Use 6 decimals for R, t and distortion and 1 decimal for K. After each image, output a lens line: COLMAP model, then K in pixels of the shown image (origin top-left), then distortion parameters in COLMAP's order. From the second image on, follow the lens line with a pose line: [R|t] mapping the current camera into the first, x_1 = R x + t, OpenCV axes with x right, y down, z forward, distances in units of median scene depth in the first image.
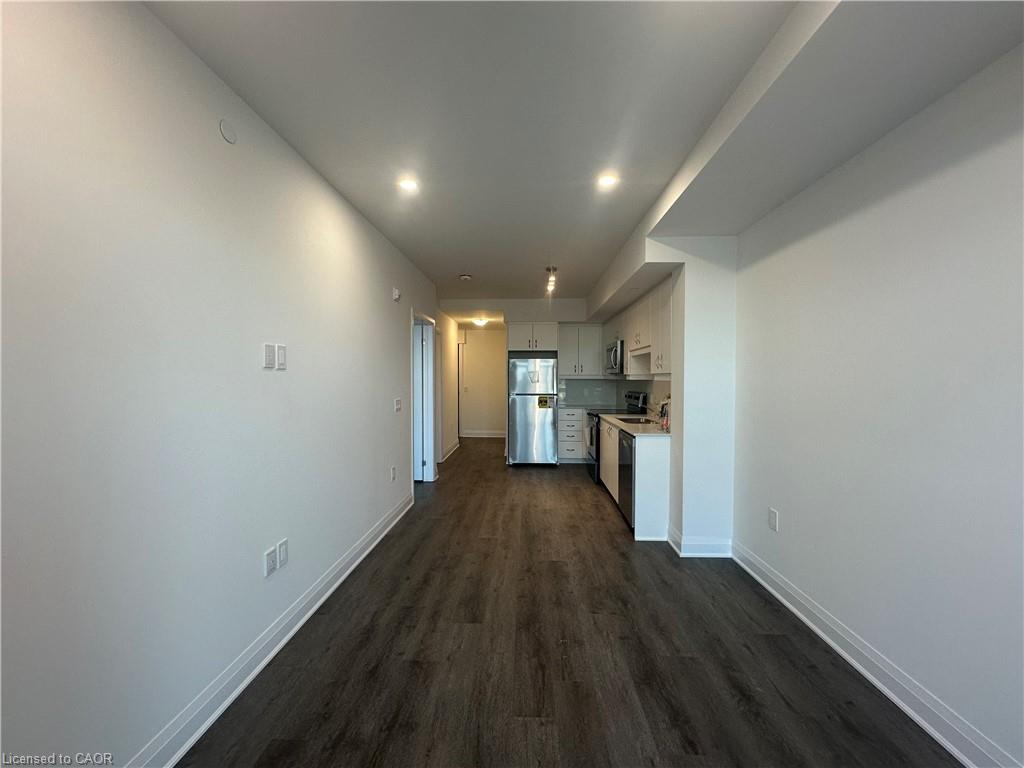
lens RADIAL K [[407.8, 0, 513.2], [0, 407.8, 386.6], [0, 0, 1]] dist [0.000277, 0.000602]
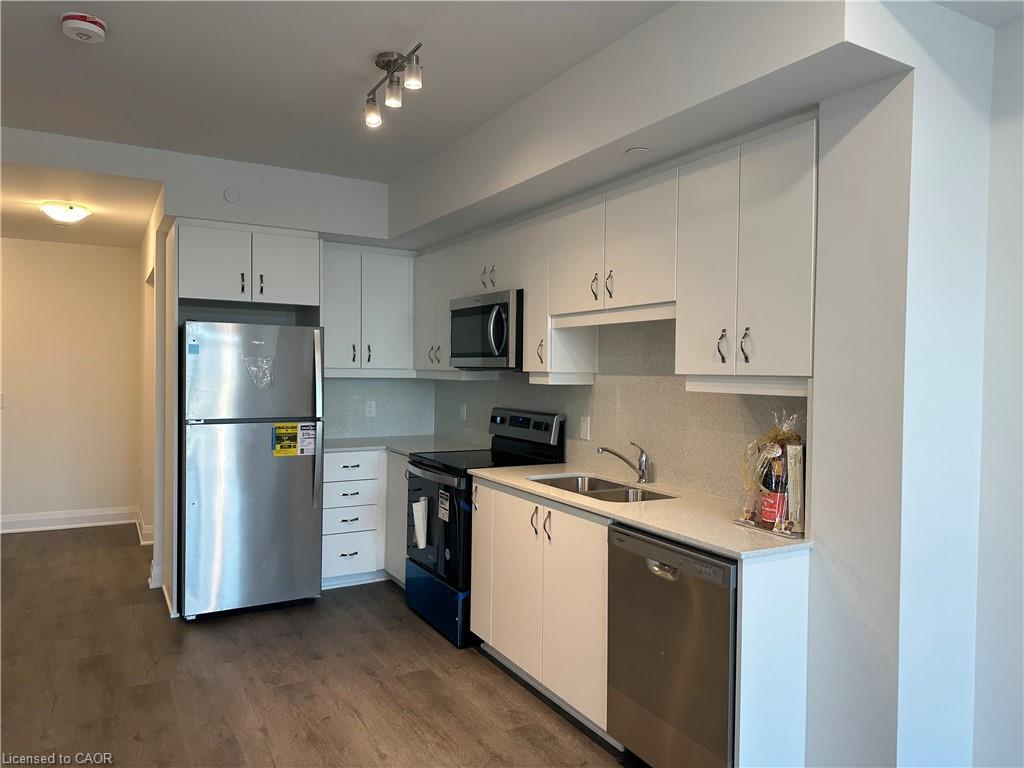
lens RADIAL K [[711.8, 0, 511.5], [0, 711.8, 375.0], [0, 0, 1]] dist [0.054083, -0.023912]
pose [[0.847068, 0.012857, 0.531329, -0.110607], [-0.006209, 0.999879, -0.014296, -0.013644], [-0.531448, 0.008811, 0.847045, 0.339330]]
